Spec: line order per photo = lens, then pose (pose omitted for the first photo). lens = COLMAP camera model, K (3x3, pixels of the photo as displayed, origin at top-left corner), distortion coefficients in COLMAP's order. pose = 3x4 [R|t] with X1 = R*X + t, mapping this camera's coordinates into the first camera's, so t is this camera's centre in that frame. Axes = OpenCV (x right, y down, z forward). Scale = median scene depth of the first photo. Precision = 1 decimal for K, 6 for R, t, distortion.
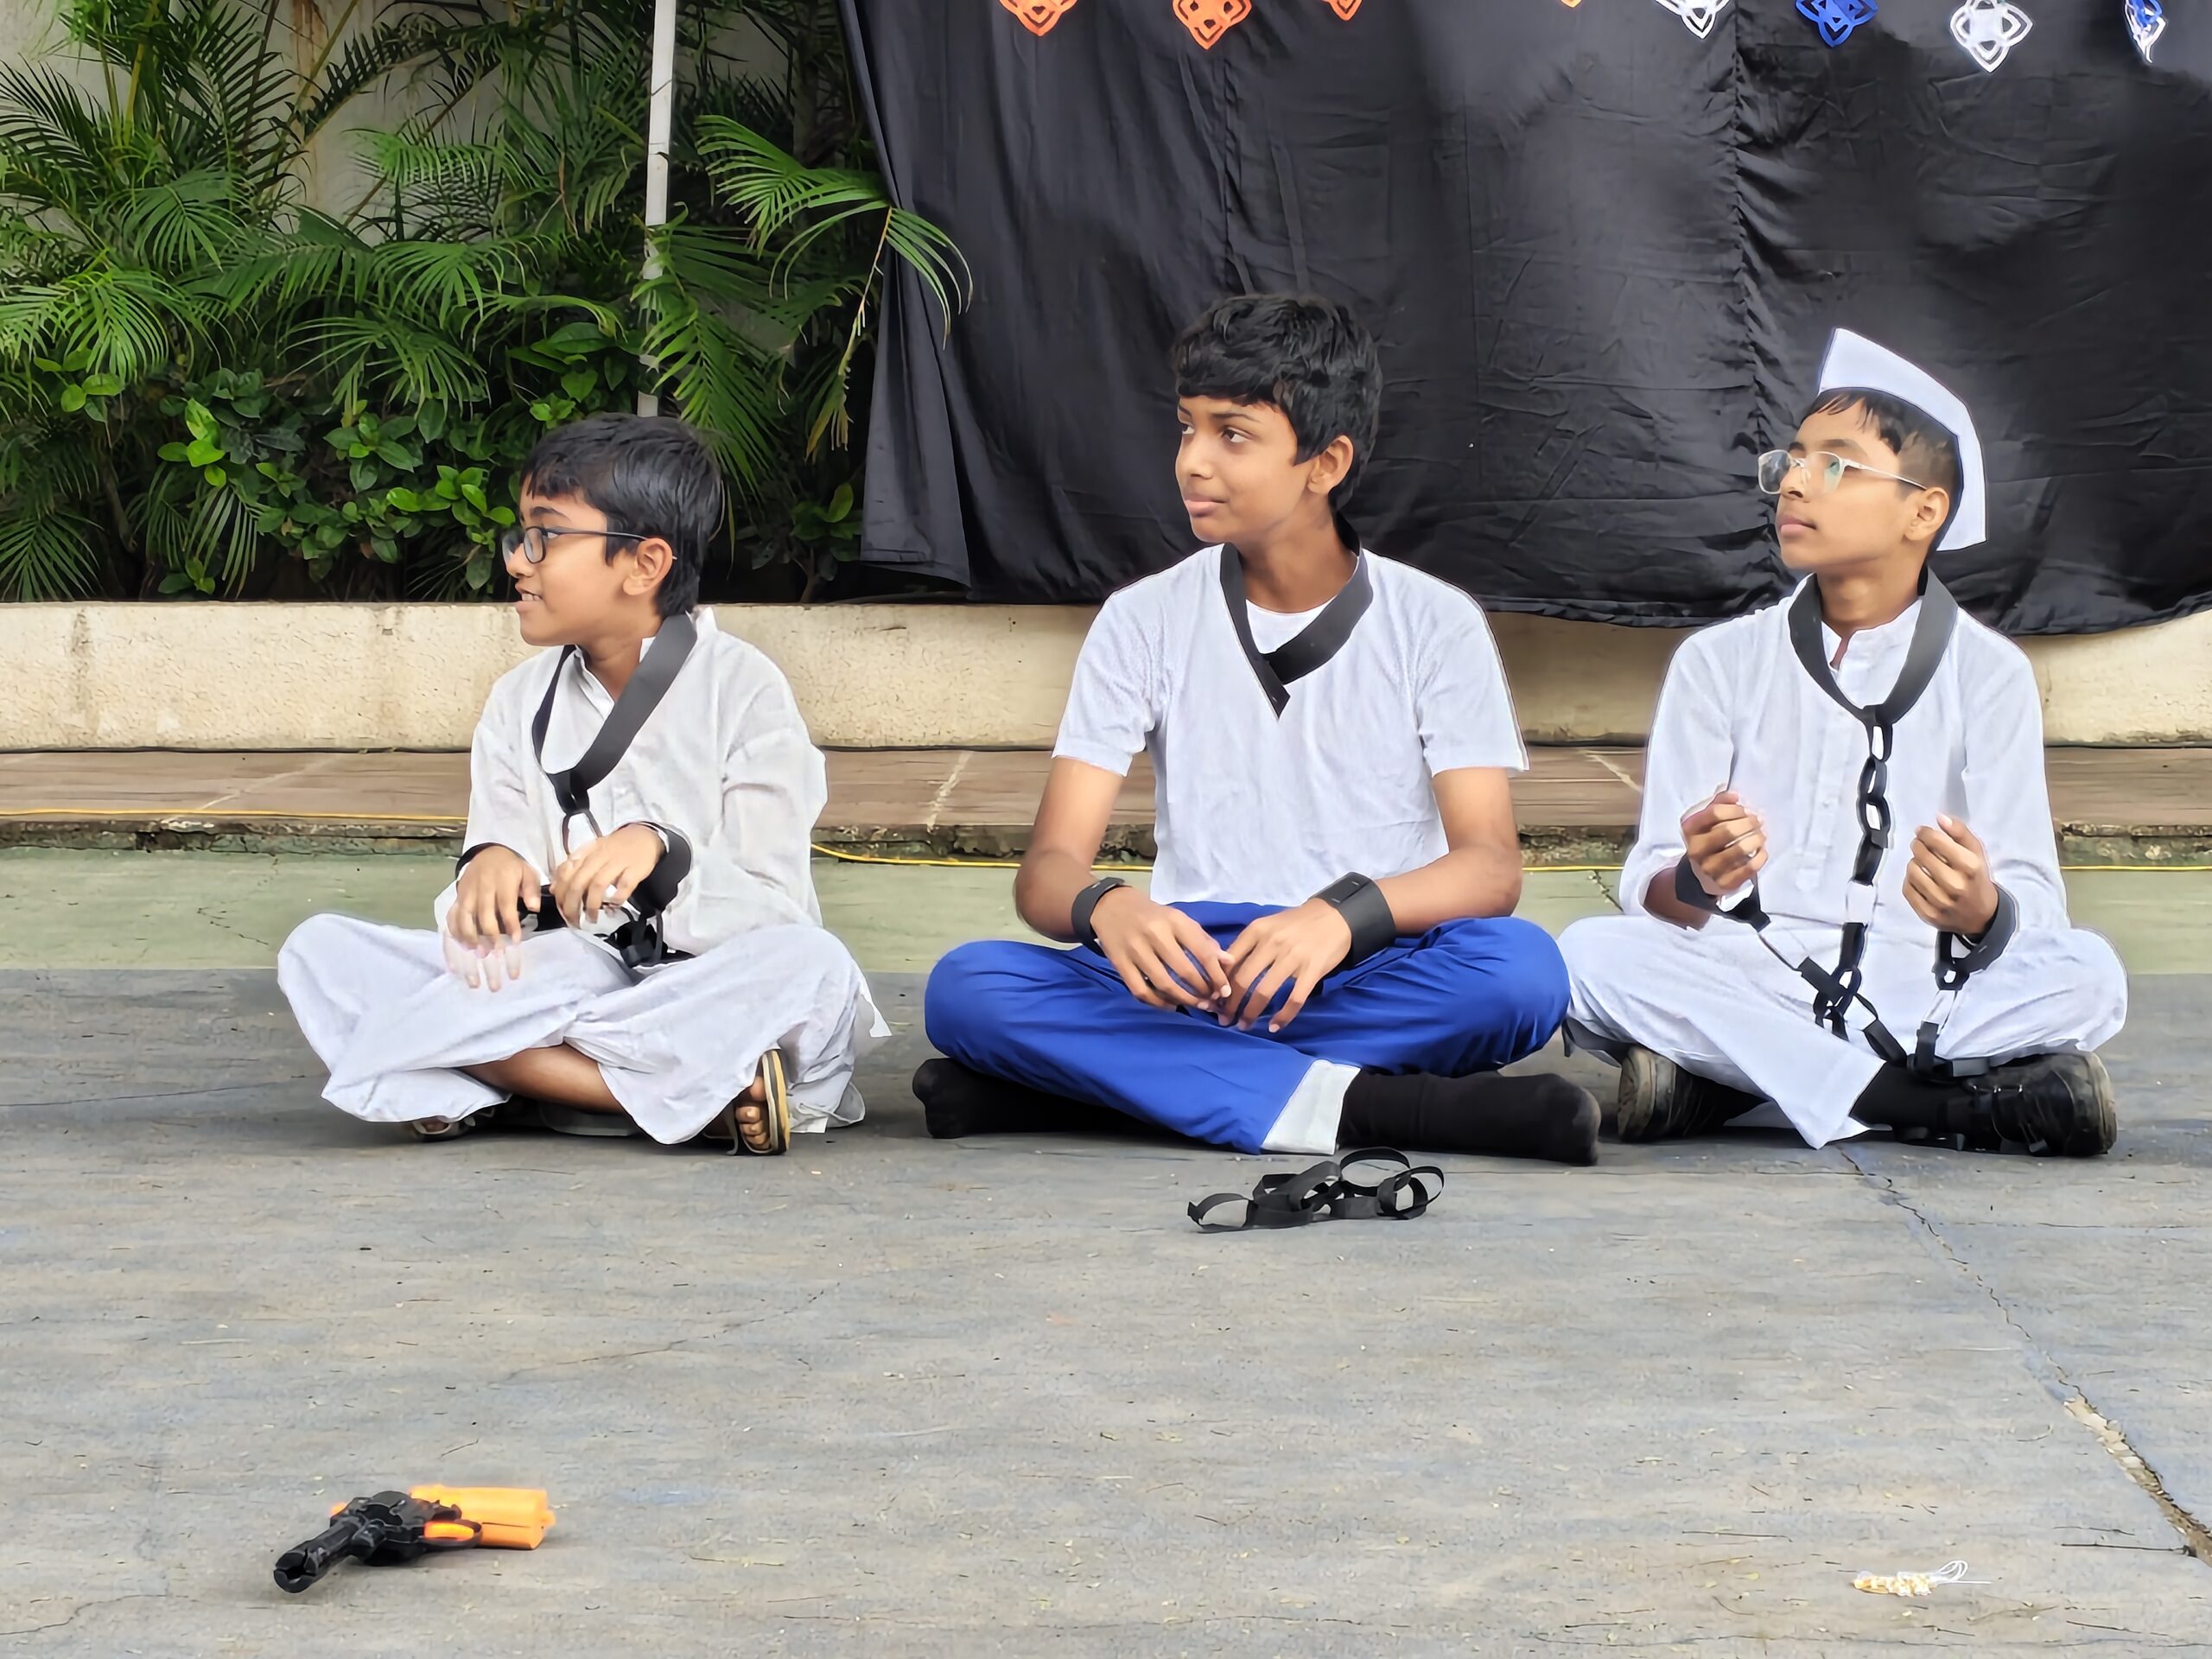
lens RADIAL K [[6222.0, 0, 1061.1], [0, 6222.0, 707.4], [0, 0, 1]] dist [0.179839, 0.000000]
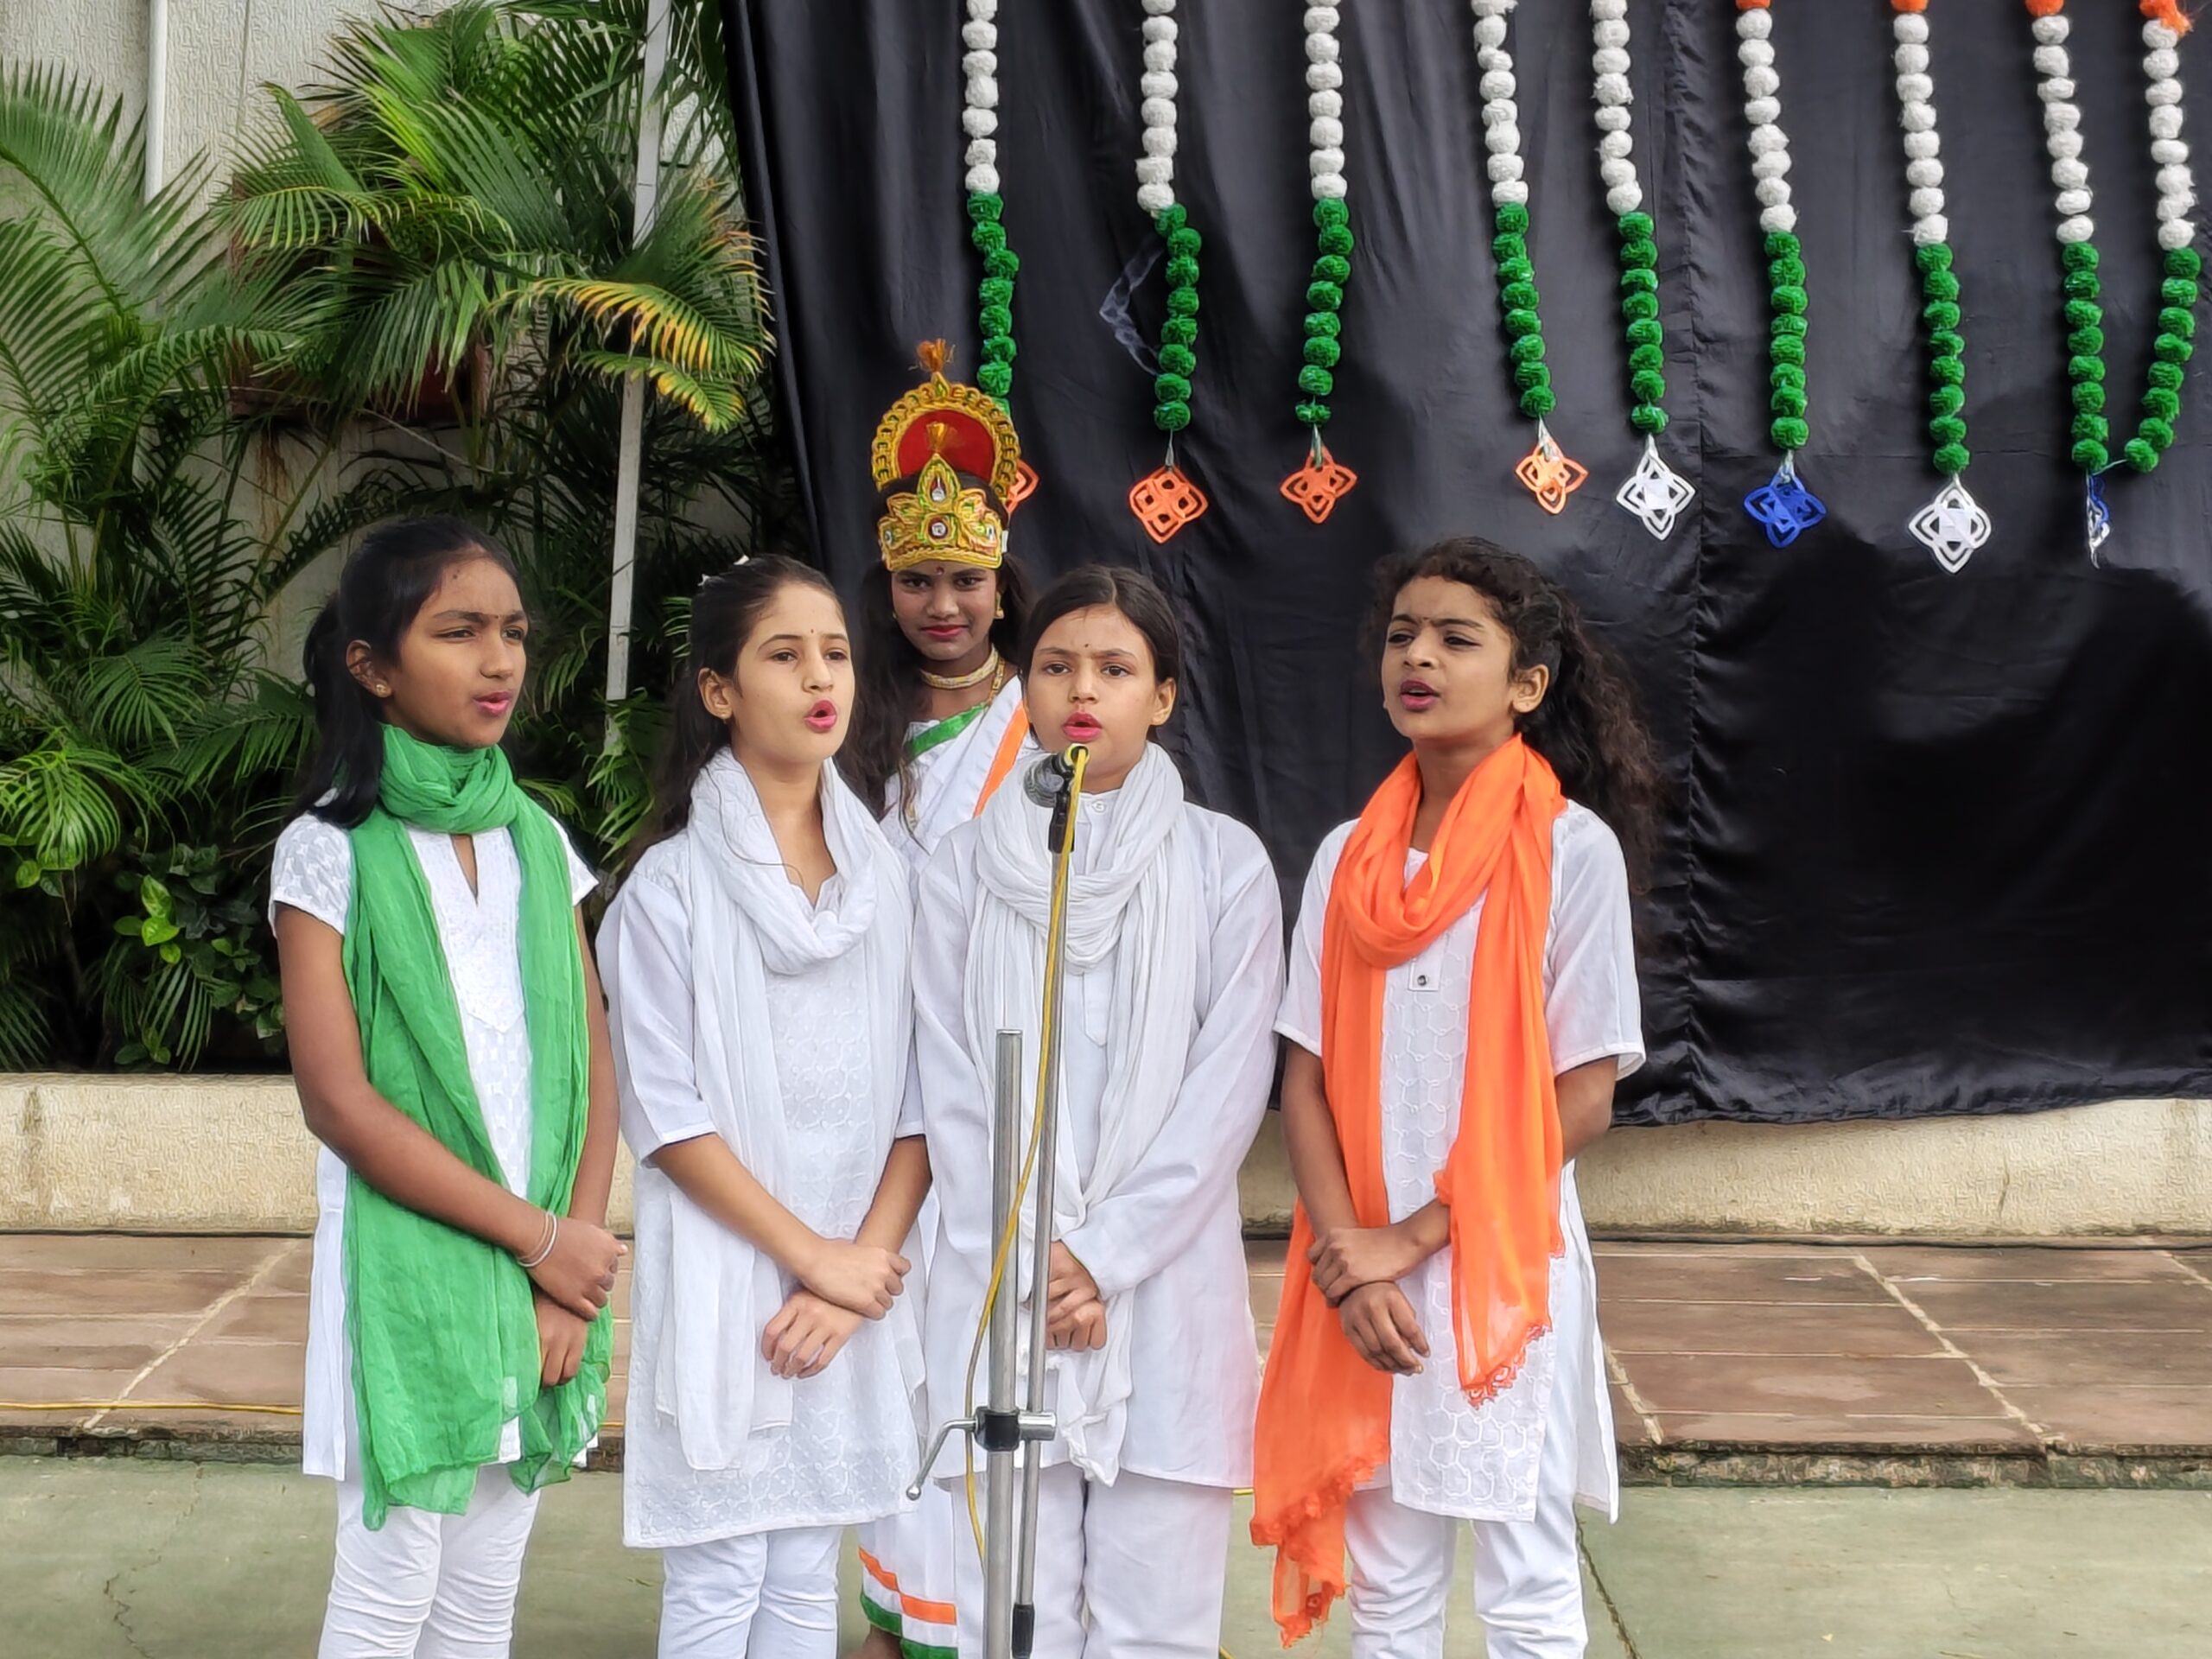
lens RADIAL K [[5600.9, 0, 1132.5], [0, 5600.9, 800.6], [0, 0, 1]] dist [0.101937, 0.000000]
pose [[0.999807, 0.006873, 0.018416, 0.001128], [-0.007000, 0.999952, 0.006841, -0.068385], [-0.018369, -0.006969, 0.999807, 0.102735]]
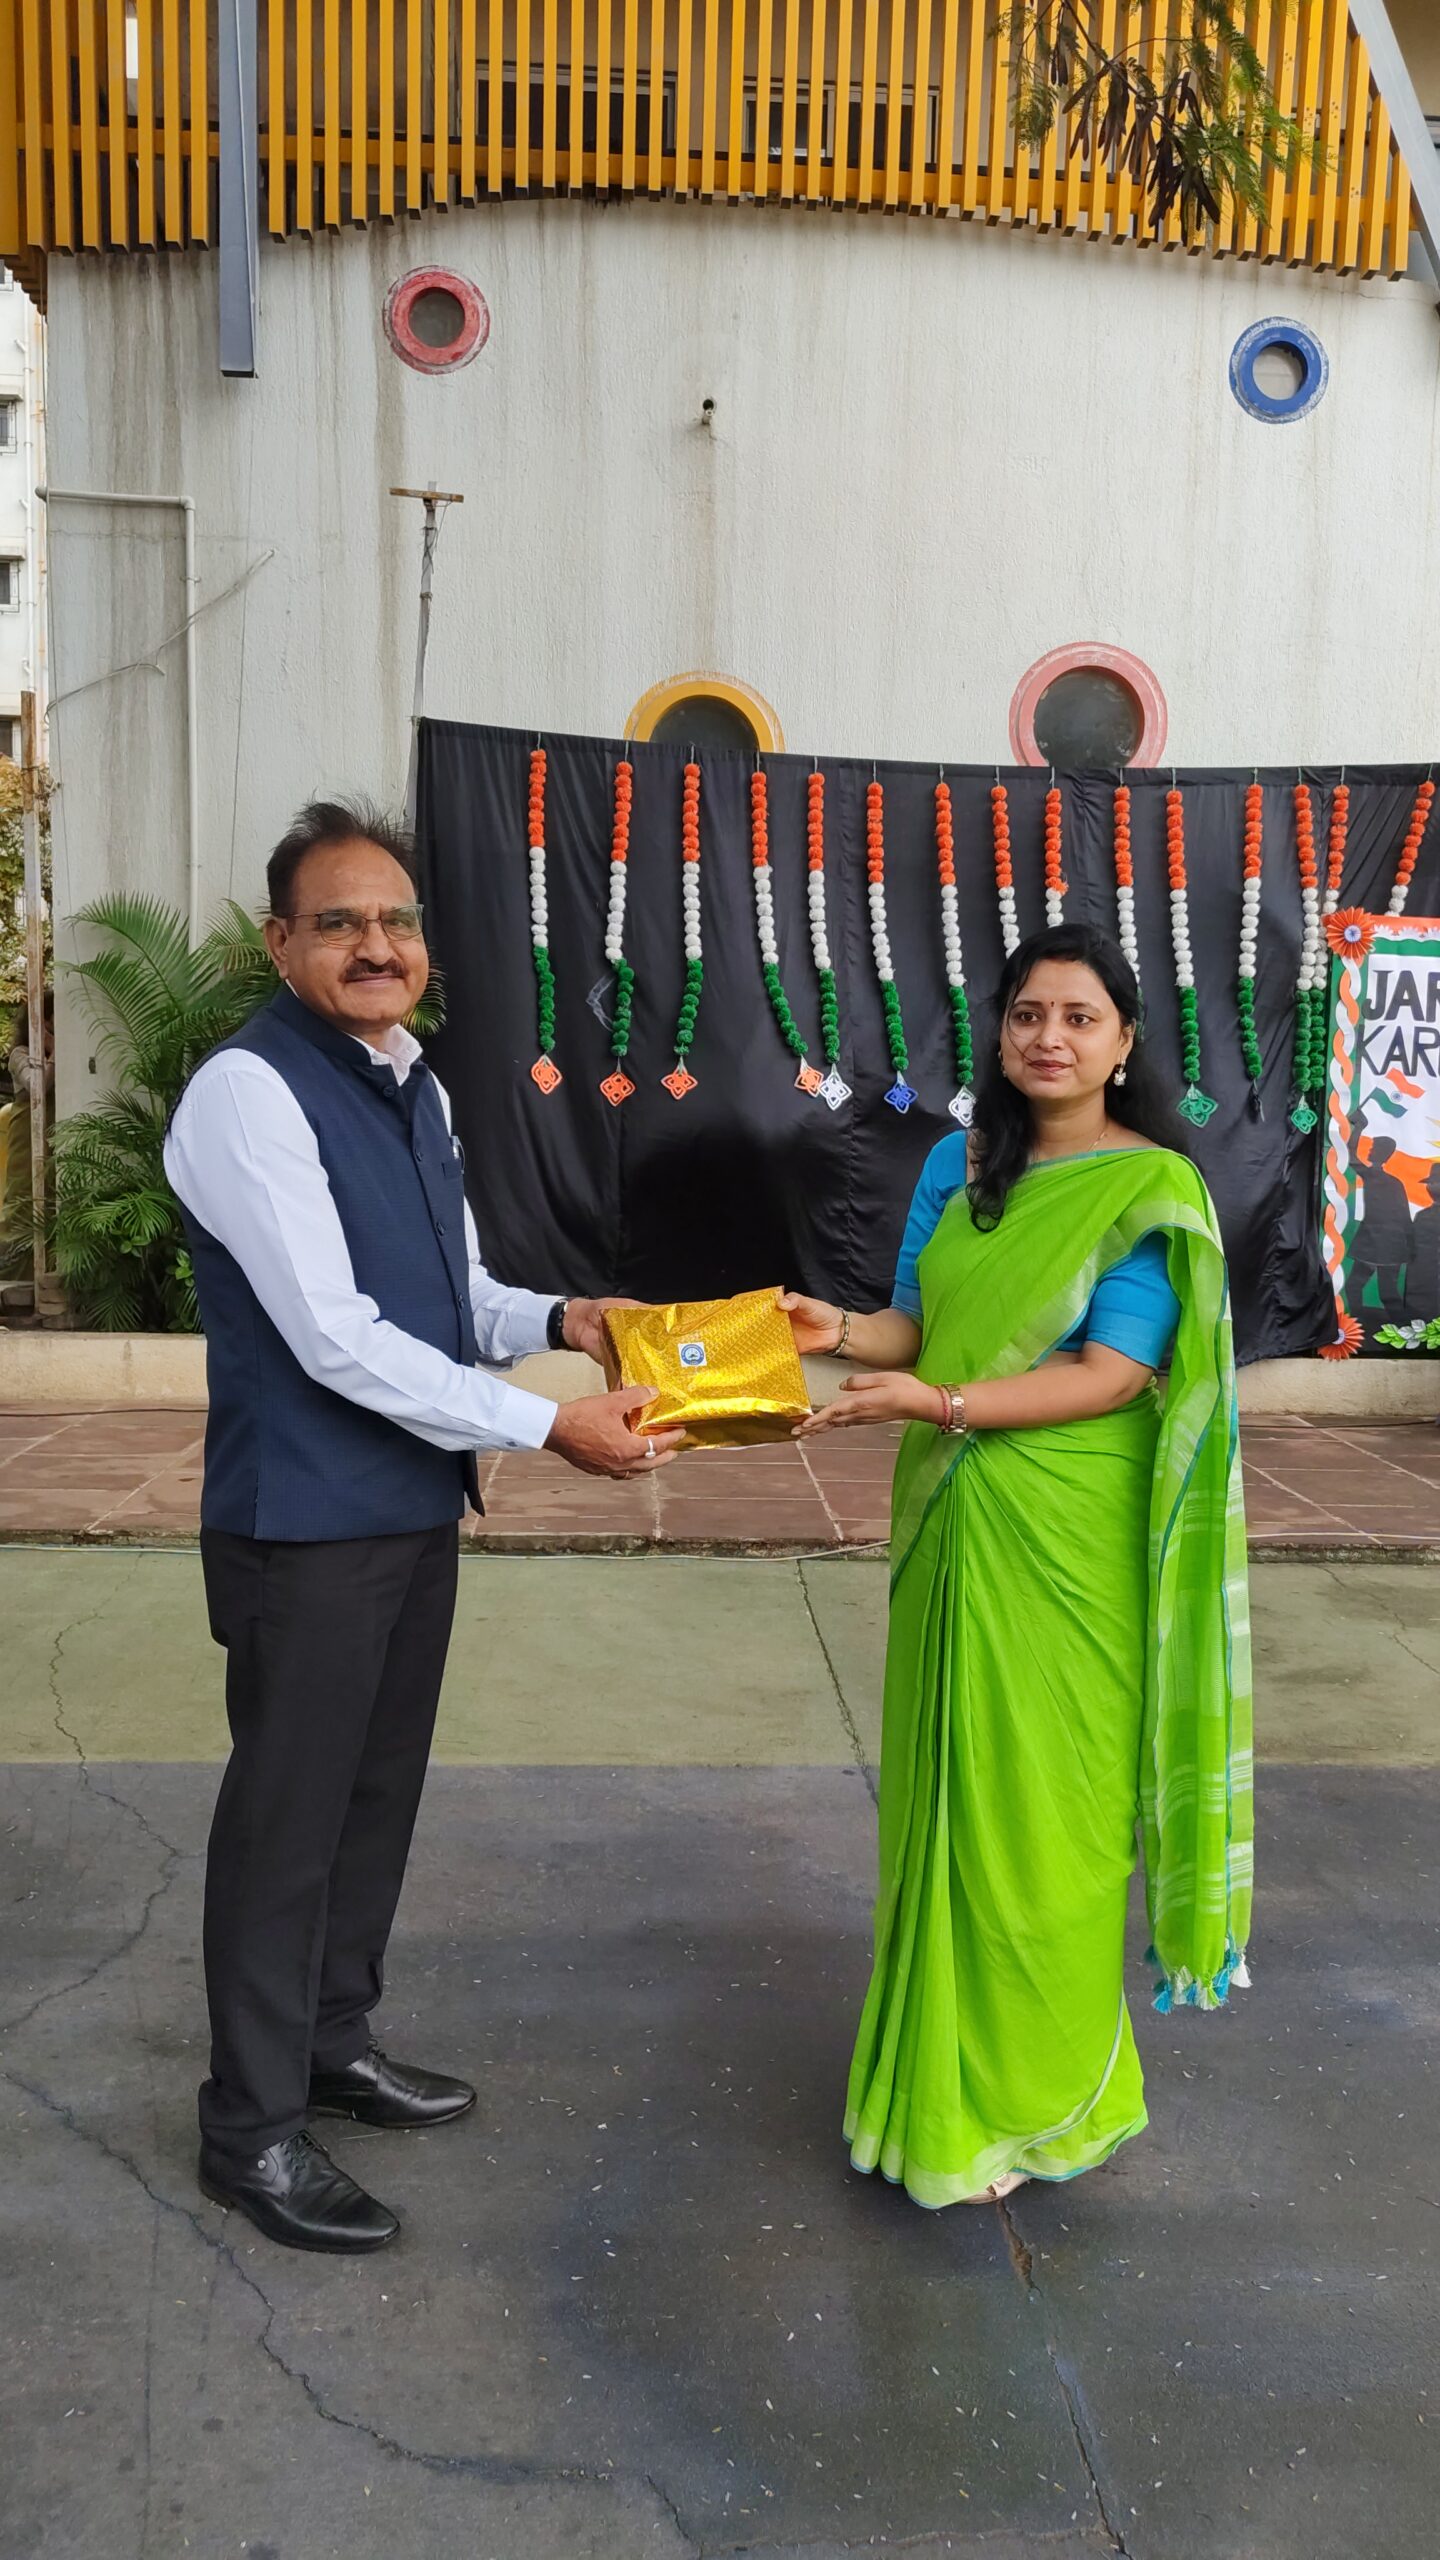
lens RADIAL K [[1784.6, 0, 728.2], [0, 1784.6, 1278.5], [0, 0, 1]] dist [0.051729, -0.058616]
pose [[0.997551, 0.017215, 0.067787, 0.016831], [-0.021039, 0.998204, 0.056099, -0.079116], [-0.066699, -0.057388, 0.996121, 0.333927]]
